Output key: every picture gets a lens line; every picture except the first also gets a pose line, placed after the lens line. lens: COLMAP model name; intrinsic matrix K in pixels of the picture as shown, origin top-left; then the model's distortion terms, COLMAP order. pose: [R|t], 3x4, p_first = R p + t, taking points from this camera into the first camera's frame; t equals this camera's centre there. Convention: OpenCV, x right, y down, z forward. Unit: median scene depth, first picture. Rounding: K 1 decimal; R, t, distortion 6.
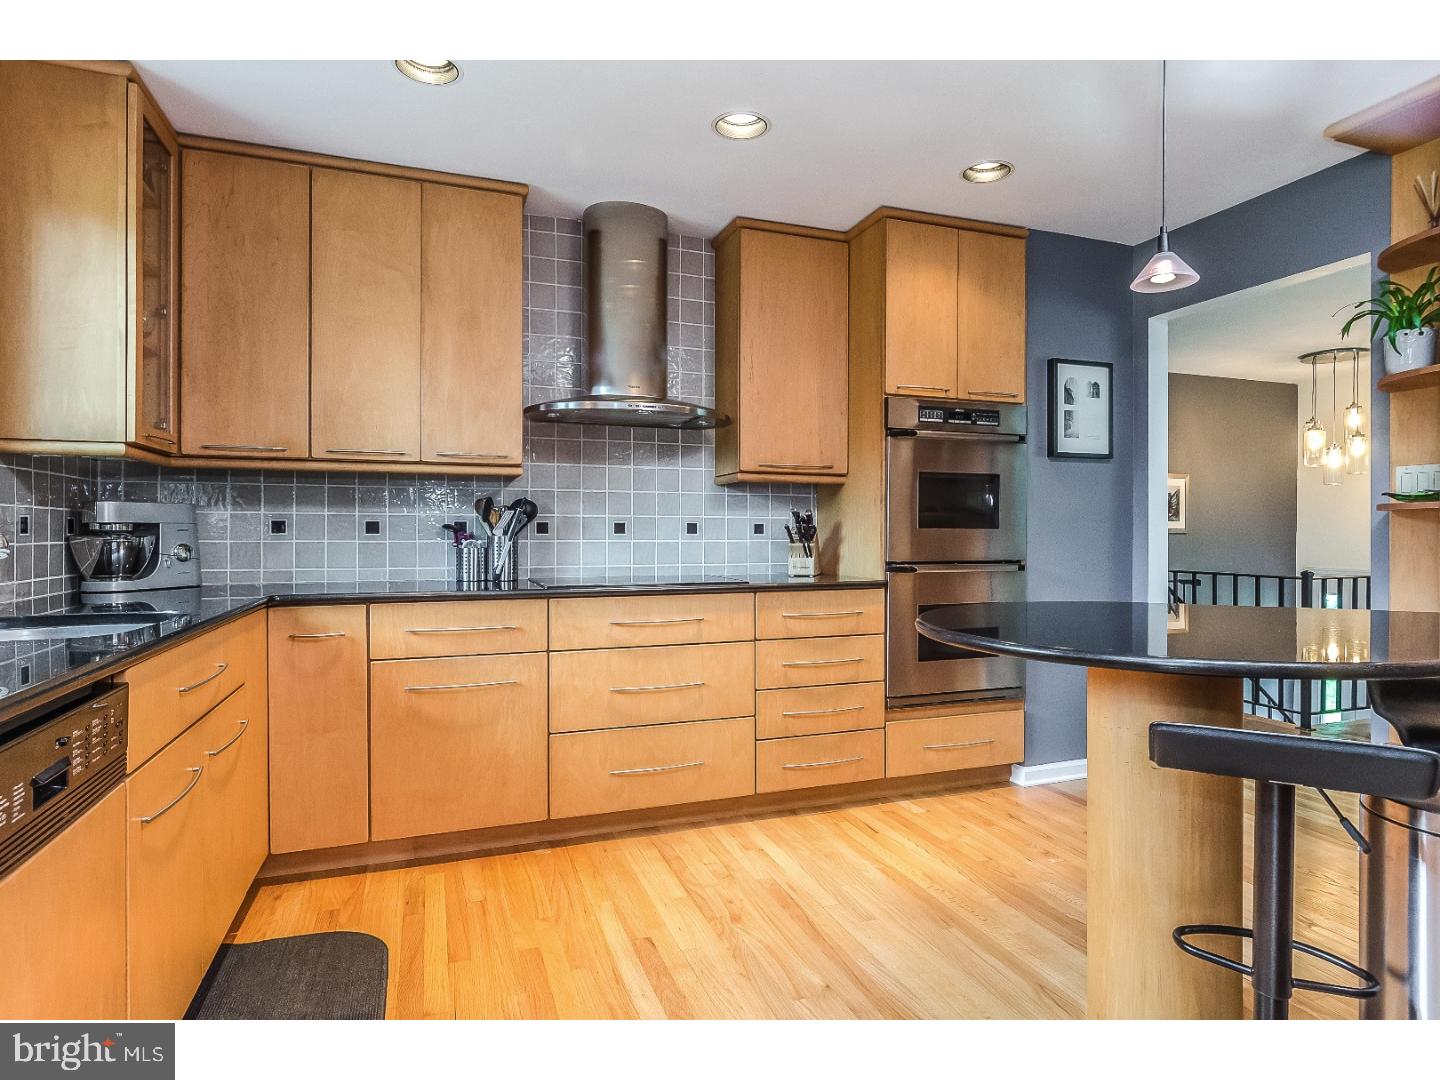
lens RADIAL K [[784.2, 0, 720.1], [0, 784.2, 540.0], [0, 0, 1]] dist [0.006170, 0.000299]
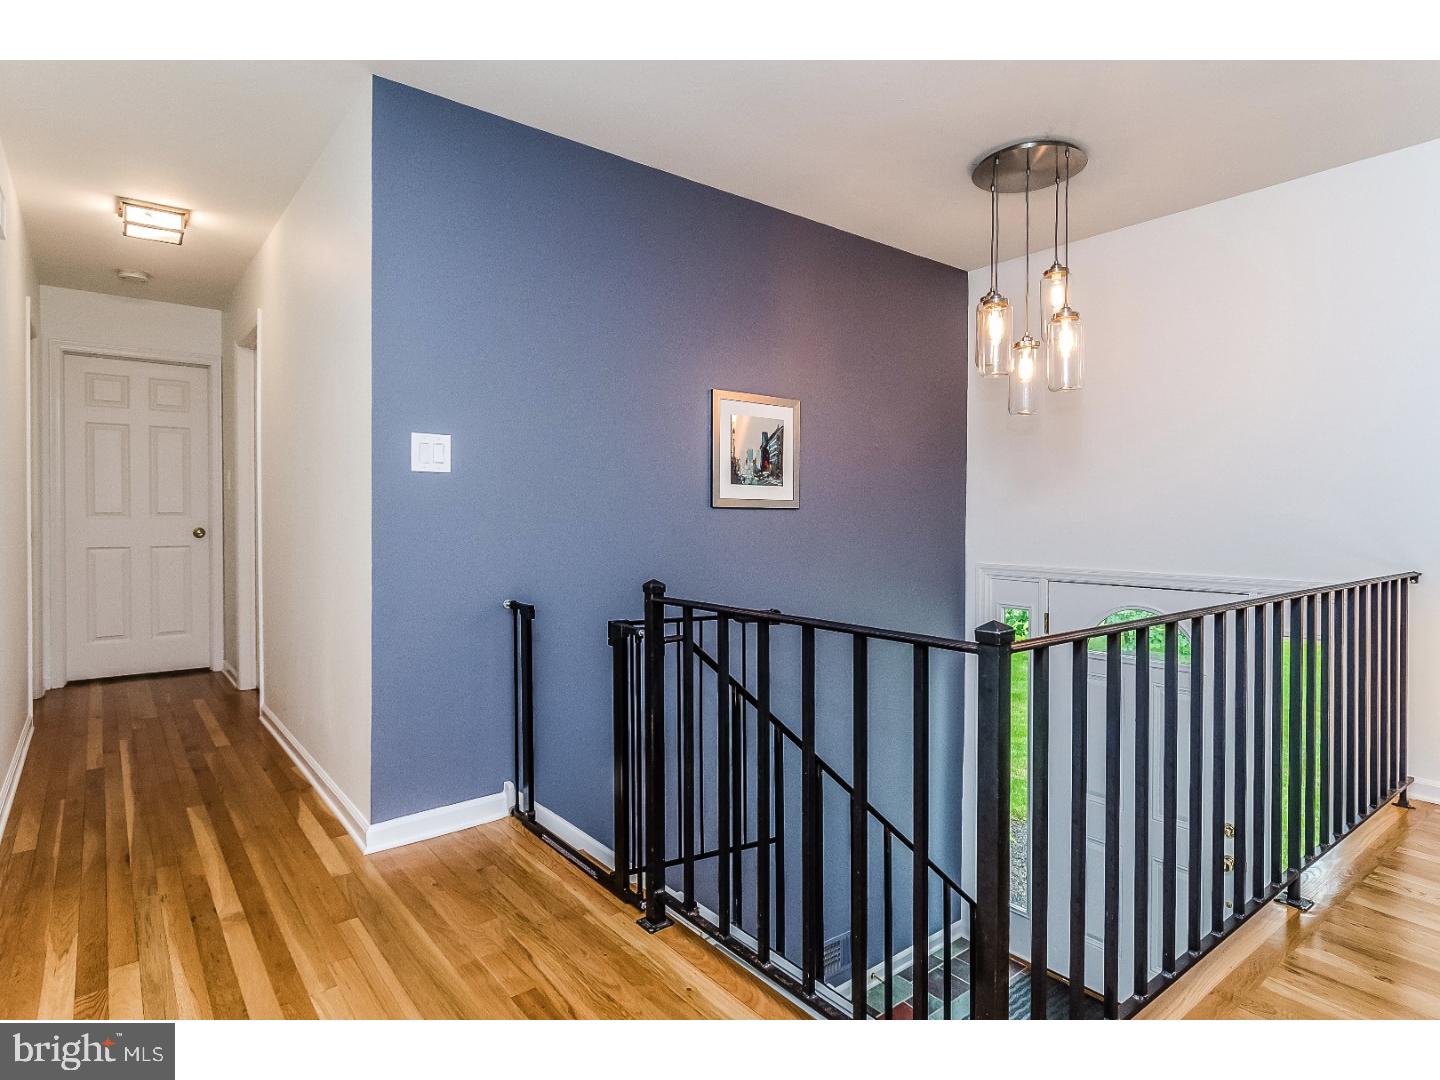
lens RADIAL K [[784.2, 0, 716.7], [0, 784.2, 532.1], [0, 0, 1]] dist [0.006170, 0.000299]
pose [[0.947622, -0.002384, 0.319384, 0.411297], [-0.001697, 0.999920, 0.012500, 0.001215], [-0.319389, -0.012387, 0.947543, 0.561347]]
